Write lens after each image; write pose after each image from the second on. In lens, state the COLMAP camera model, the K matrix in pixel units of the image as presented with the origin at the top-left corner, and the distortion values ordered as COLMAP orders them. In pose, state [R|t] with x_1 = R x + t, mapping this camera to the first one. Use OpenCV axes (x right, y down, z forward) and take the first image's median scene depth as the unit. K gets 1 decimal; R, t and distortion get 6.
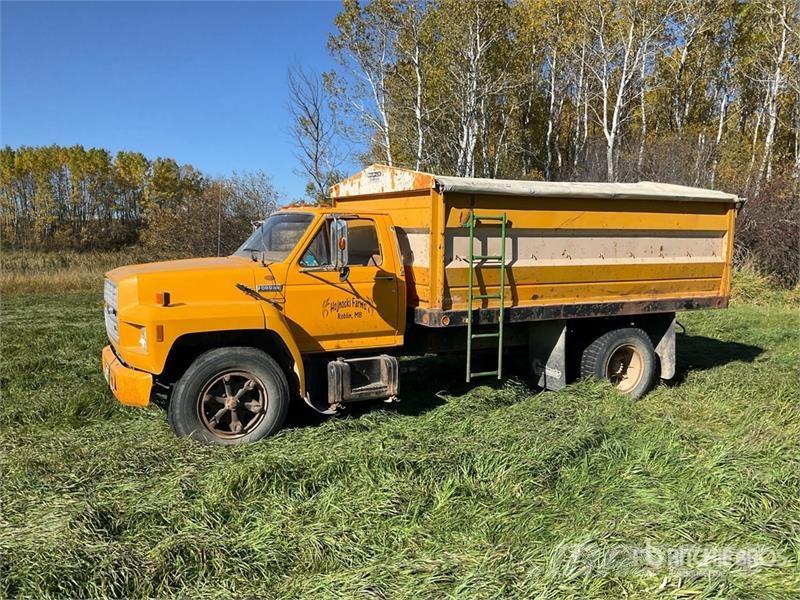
lens RADIAL K [[649.0, 0, 379.4], [0, 649.0, 283.9], [0, 0, 1]] dist [-0.001438, -0.006215]
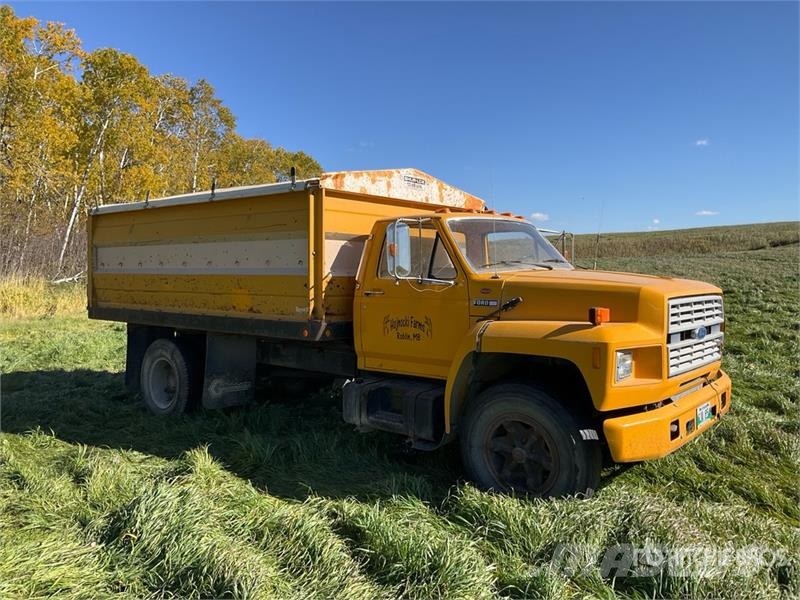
lens RADIAL K [[660.4, 0, 400.0], [0, 660.4, 300.0], [0, 0, 1]] dist [0.118712, -0.245344]
pose [[-0.399354, -0.039468, 0.915947, -0.947356], [0.068689, 0.994977, 0.072822, -0.077279], [-0.914220, 0.091997, -0.394637, 1.545324]]
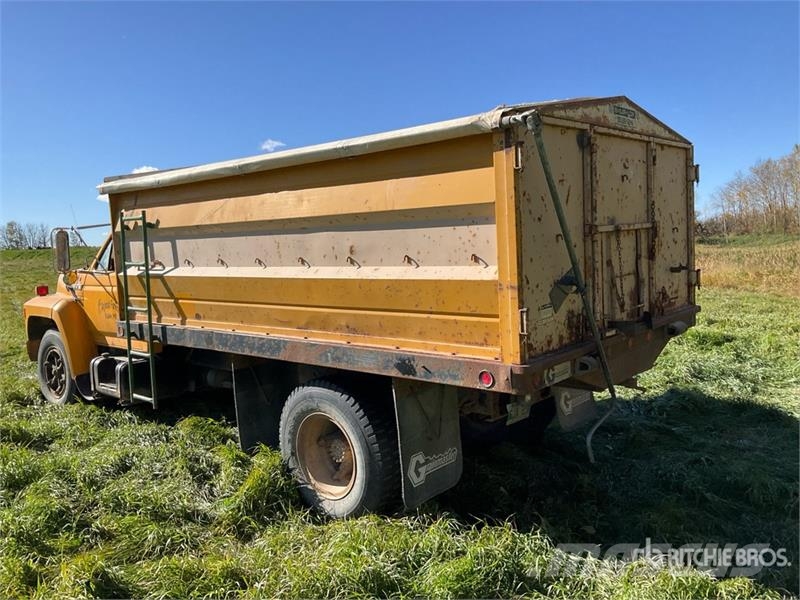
lens RADIAL K [[658.8, 0, 400.6], [0, 658.8, 303.7], [0, 0, 1]] dist [0.117071, -0.239267]
pose [[0.393245, 0.068260, -0.916896, 1.096714], [-0.031010, 0.997658, 0.060973, -0.051998], [0.918911, 0.004456, 0.394441, 0.947610]]
